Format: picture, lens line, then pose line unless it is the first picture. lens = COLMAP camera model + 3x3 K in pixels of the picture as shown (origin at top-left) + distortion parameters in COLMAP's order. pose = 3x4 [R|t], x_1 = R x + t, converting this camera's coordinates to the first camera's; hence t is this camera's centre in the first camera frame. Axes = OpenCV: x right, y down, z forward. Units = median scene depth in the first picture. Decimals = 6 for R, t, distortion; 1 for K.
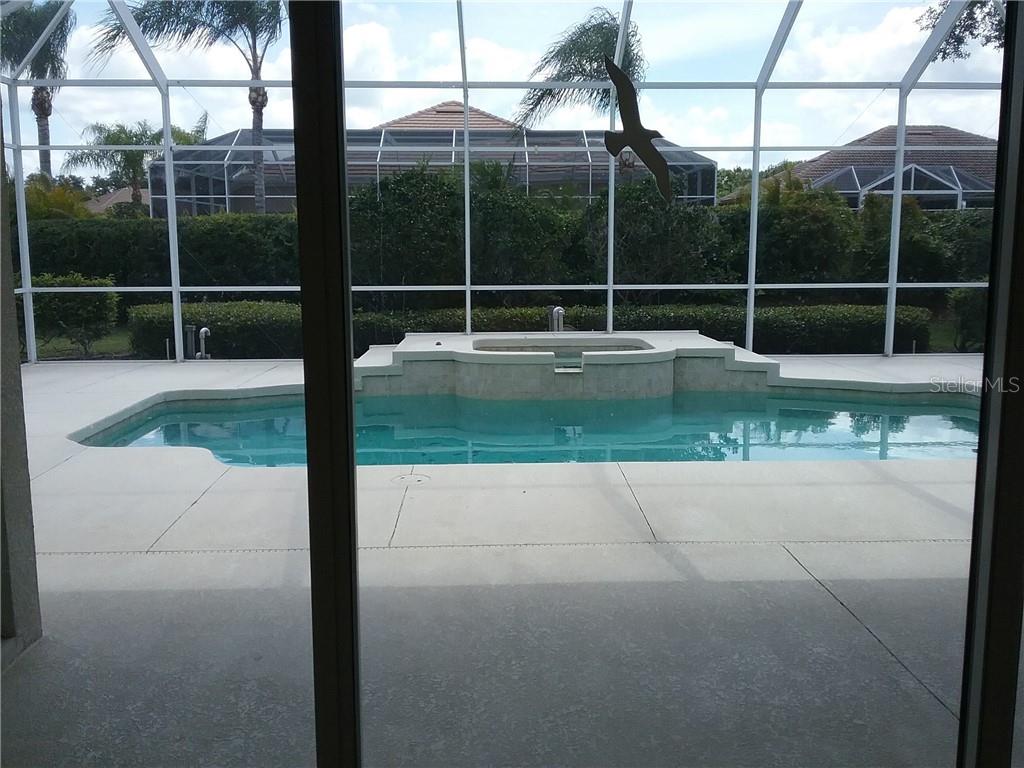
lens RADIAL K [[957.4, 0, 510.7], [0, 957.4, 378.5], [0, 0, 1]] dist [0.028155, 0.000000]
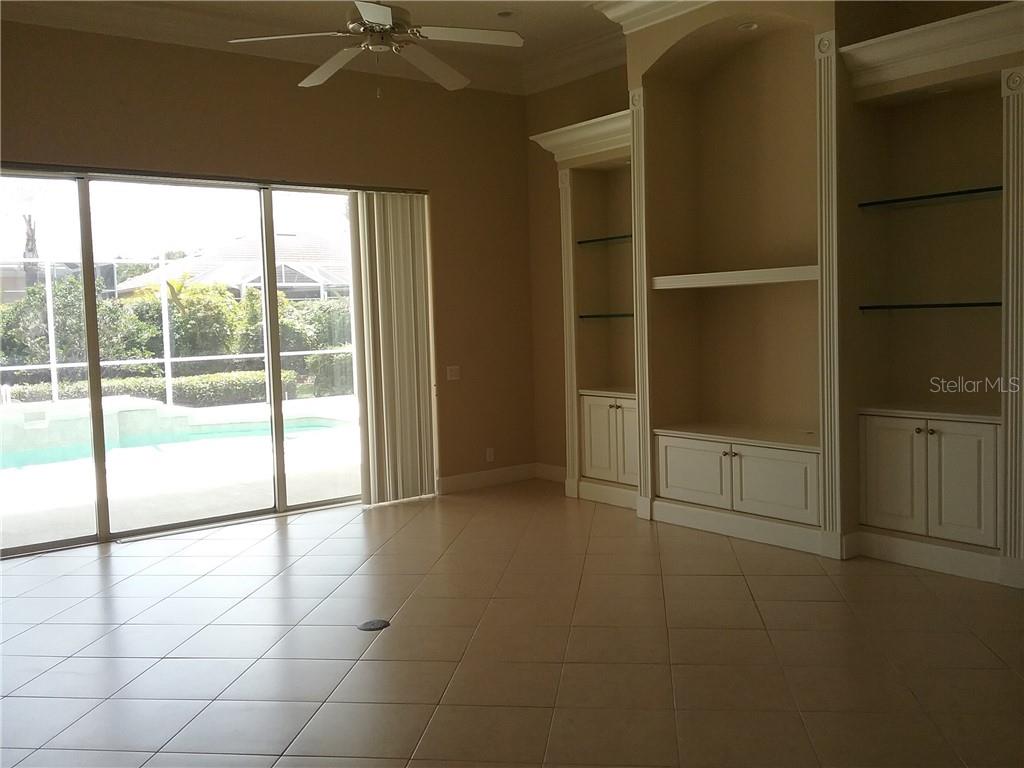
lens RADIAL K [[957.4, 0, 510.0], [0, 957.4, 379.3], [0, 0, 1]] dist [0.028155, 0.000000]
pose [[0.818070, -0.063563, 0.571596, -0.129747], [0.114643, 0.991951, -0.053769, 0.059122], [-0.563577, 0.109517, 0.818772, -0.376037]]
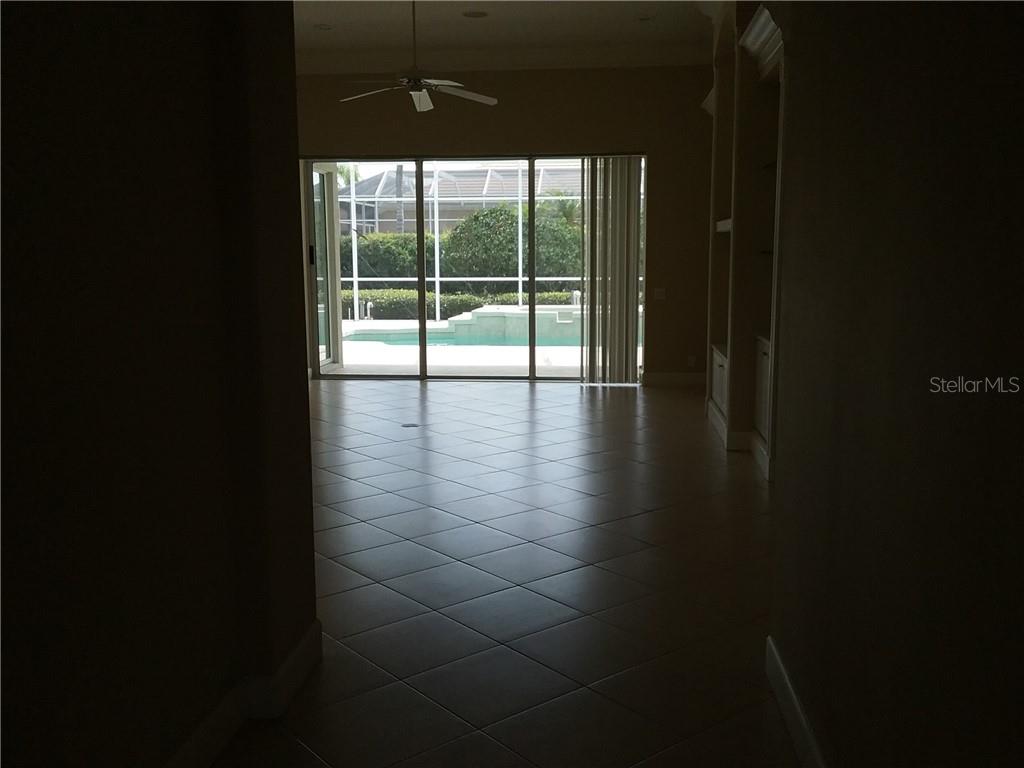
lens RADIAL K [[957.4, 0, 516.9], [0, 957.4, 387.1], [0, 0, 1]] dist [0.028155, 0.000000]
pose [[0.991869, 0.012715, -0.126624, 0.167883], [-0.012648, 0.999919, 0.001330, 0.094990], [0.126631, 0.000283, 0.991950, -0.691610]]
